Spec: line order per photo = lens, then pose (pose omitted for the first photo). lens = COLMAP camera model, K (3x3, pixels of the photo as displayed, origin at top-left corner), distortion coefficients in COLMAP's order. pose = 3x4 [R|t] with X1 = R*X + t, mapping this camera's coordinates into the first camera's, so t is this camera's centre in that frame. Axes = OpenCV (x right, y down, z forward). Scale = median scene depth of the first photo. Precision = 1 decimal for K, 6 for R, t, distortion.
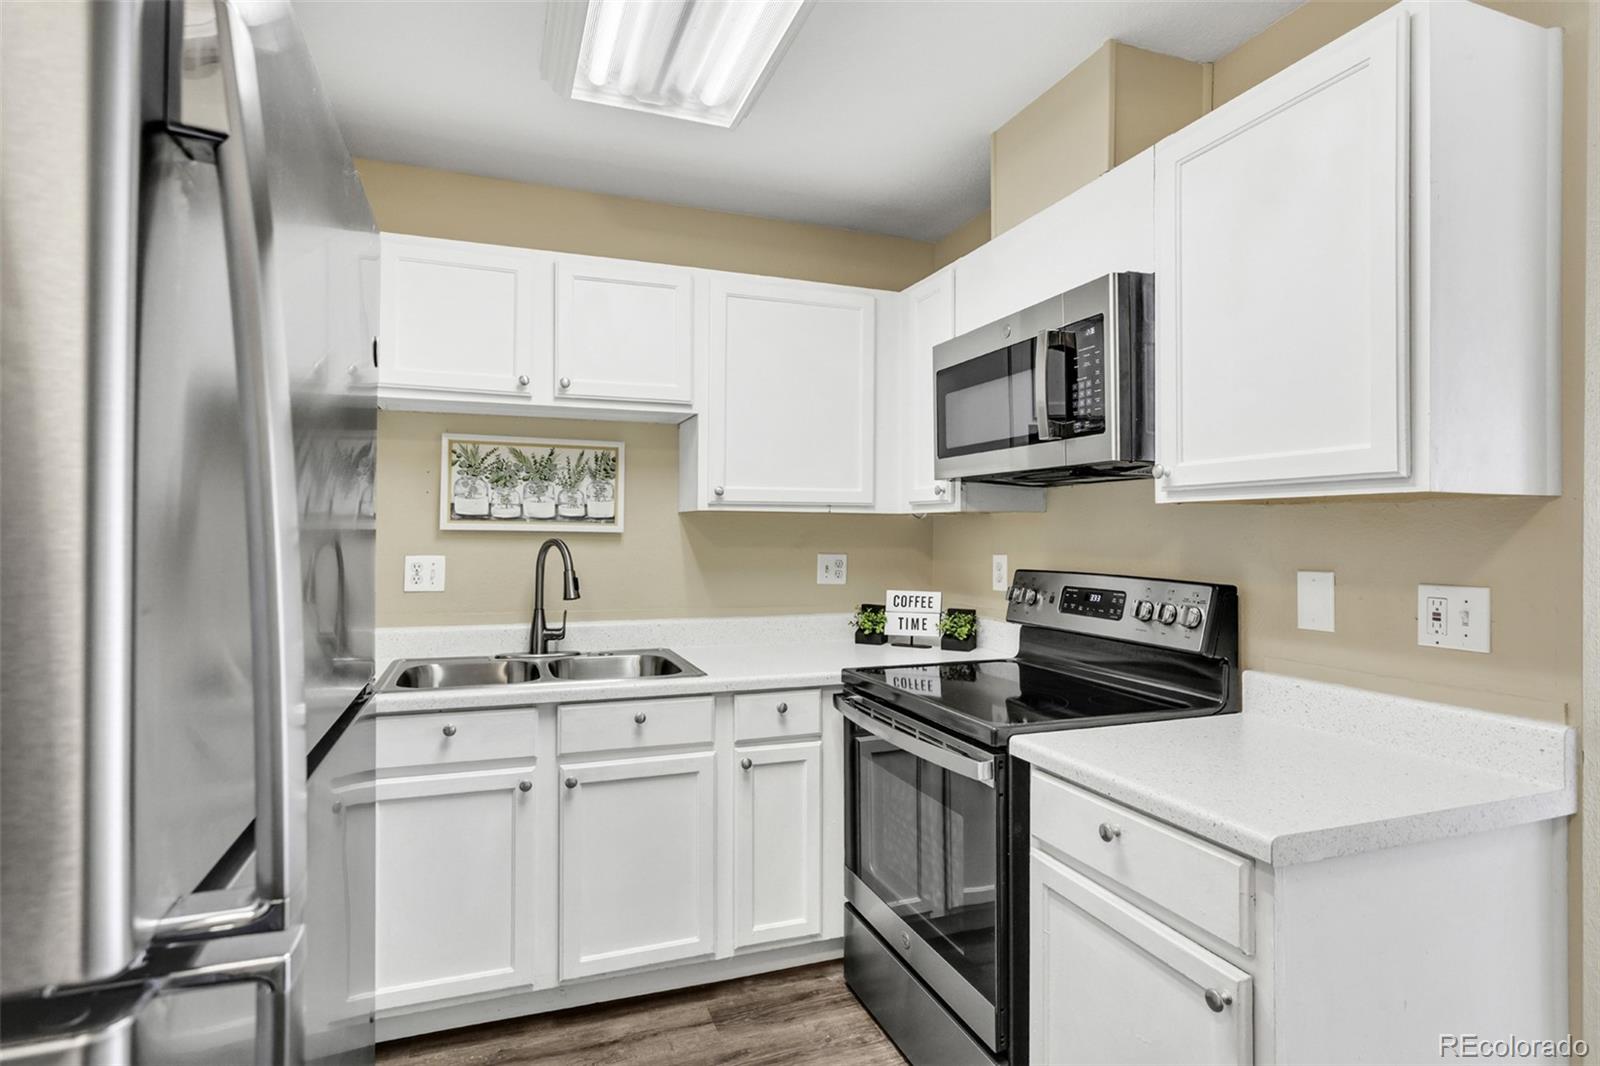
lens RADIAL K [[838.1, 0, 789.2], [0, 838.1, 525.2], [0, 0, 1]] dist [-0.000193, -0.000177]
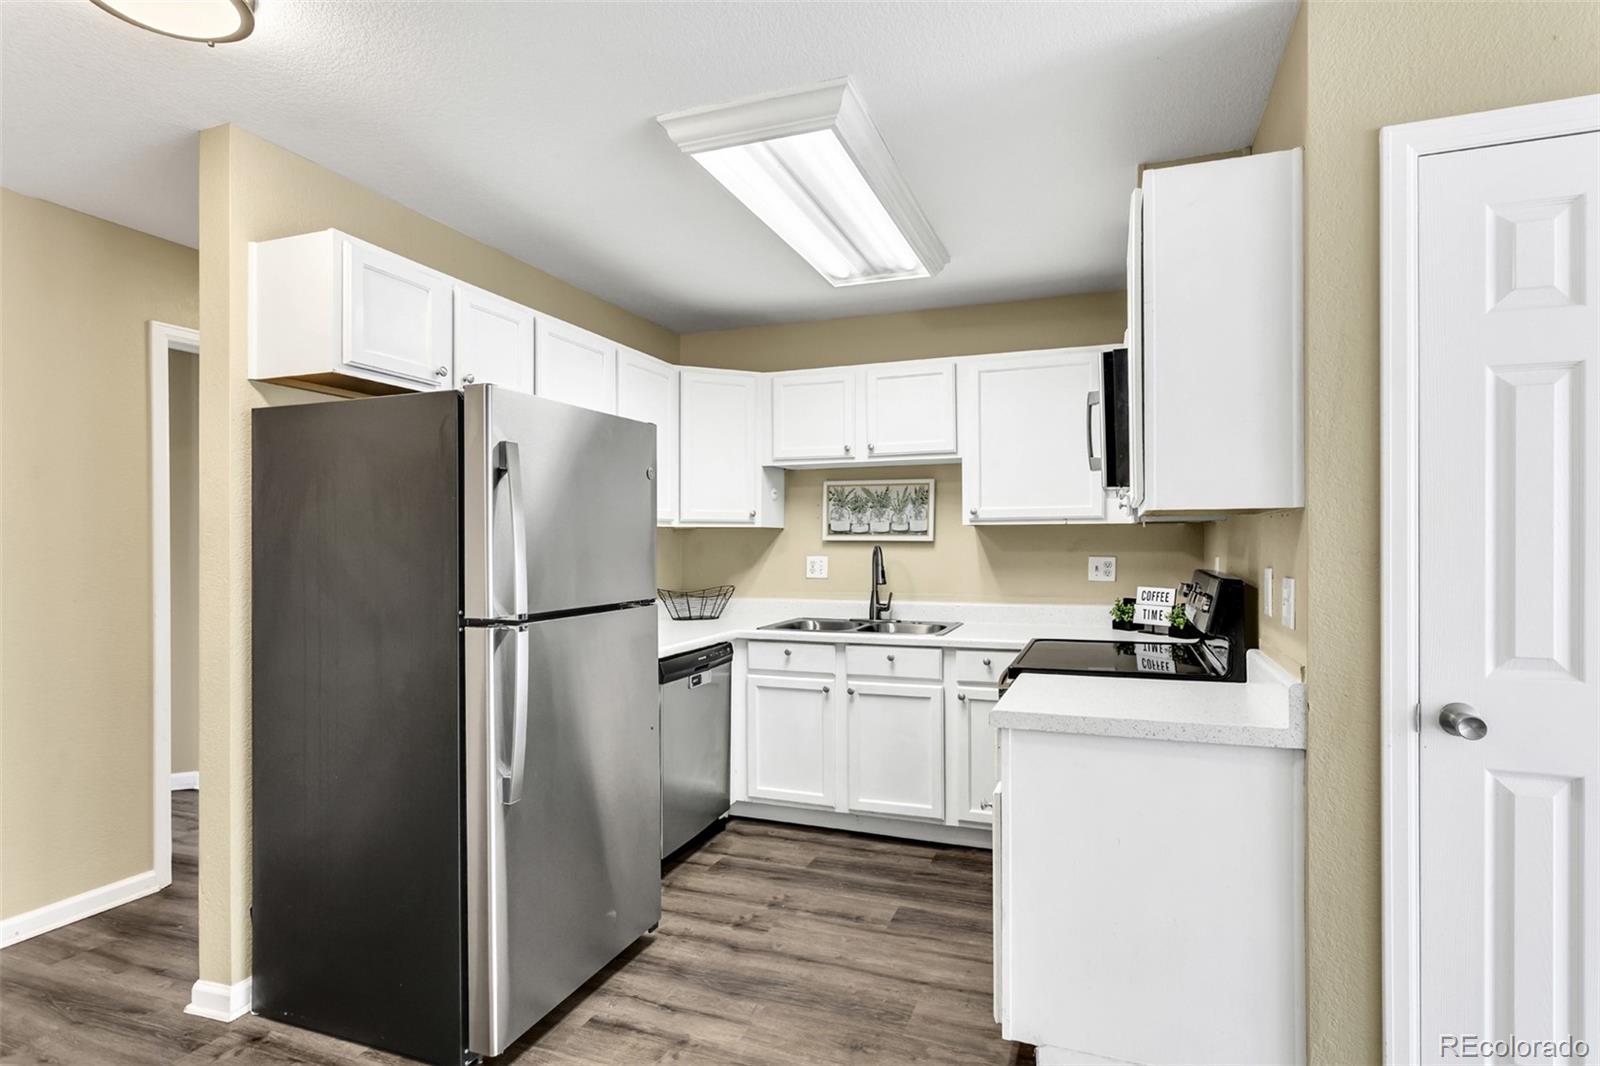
lens RADIAL K [[806.6, 0, 804.9], [0, 806.6, 538.1], [0, 0, 1]] dist [-0.000122, 0.000434]
pose [[0.763408, -0.011792, -0.645809, 0.565536], [0.014570, 0.999893, -0.001034, 0.001781], [0.645752, -0.008620, 0.763499, -0.225586]]
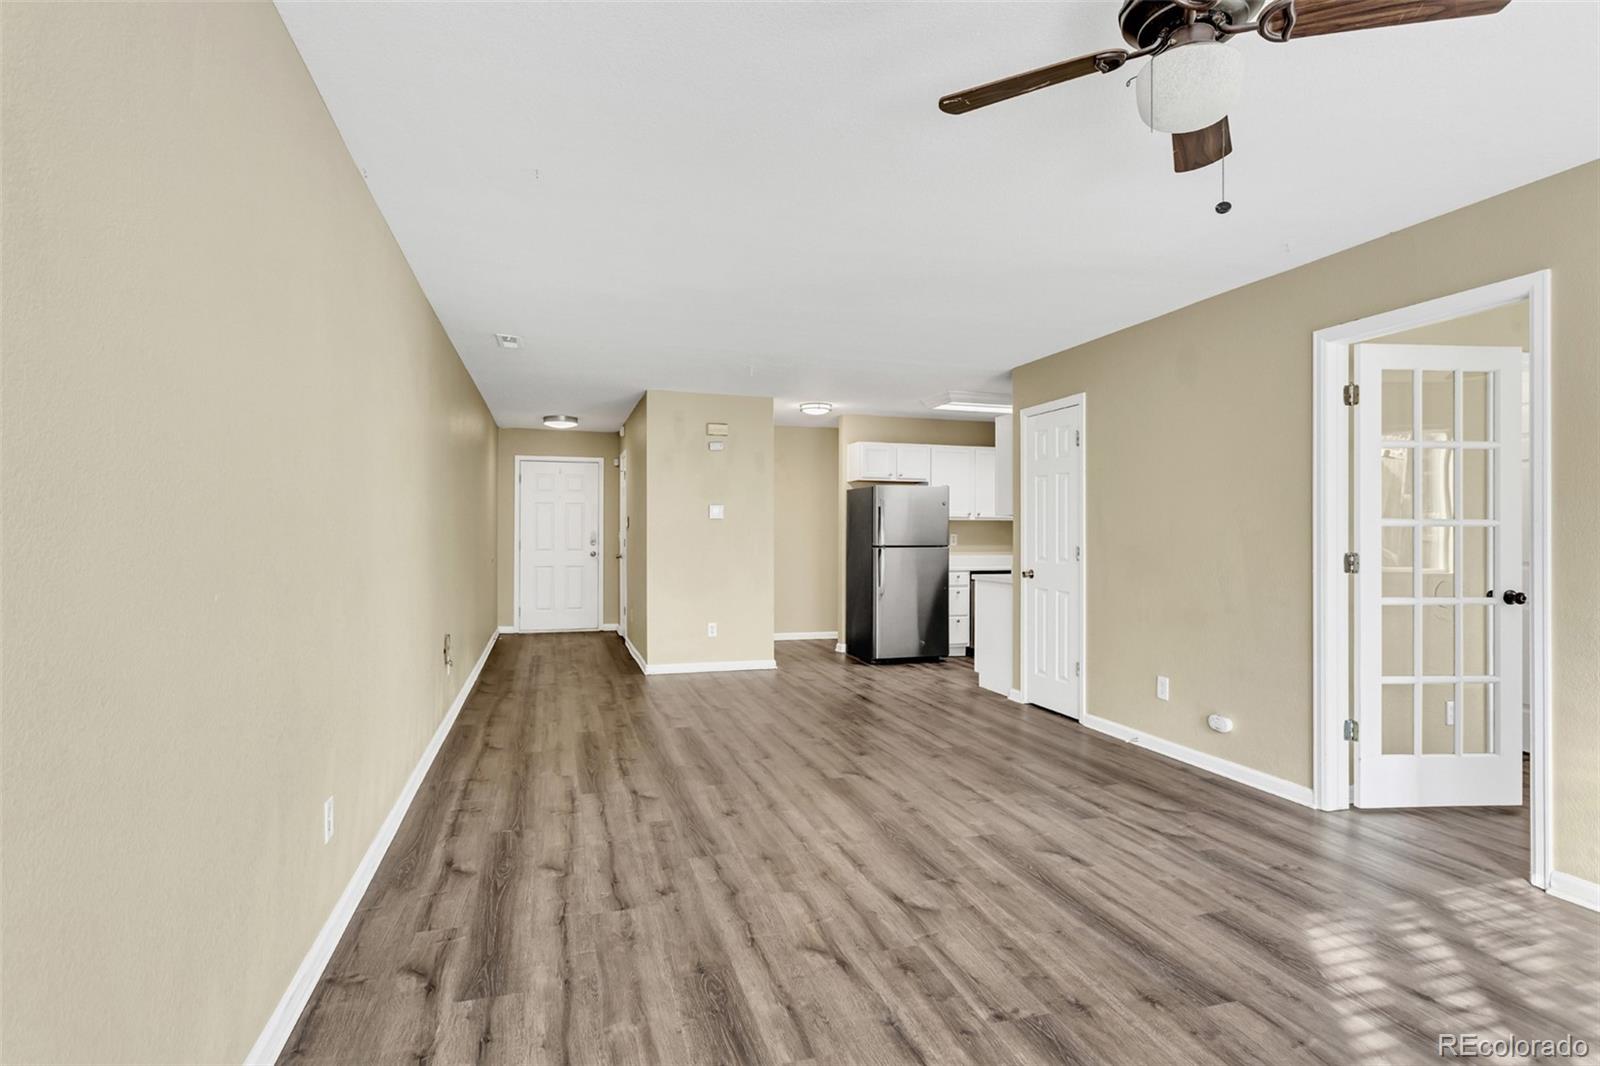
lens RADIAL K [[838.1, 0, 789.2], [0, 838.1, 525.2], [0, 0, 1]] dist [-0.000193, -0.000177]
pose [[-0.073911, -0.017454, -0.997112, 2.732727], [0.000789, 0.999845, -0.017561, 0.049548], [0.997265, -0.002085, -0.073886, 0.050429]]
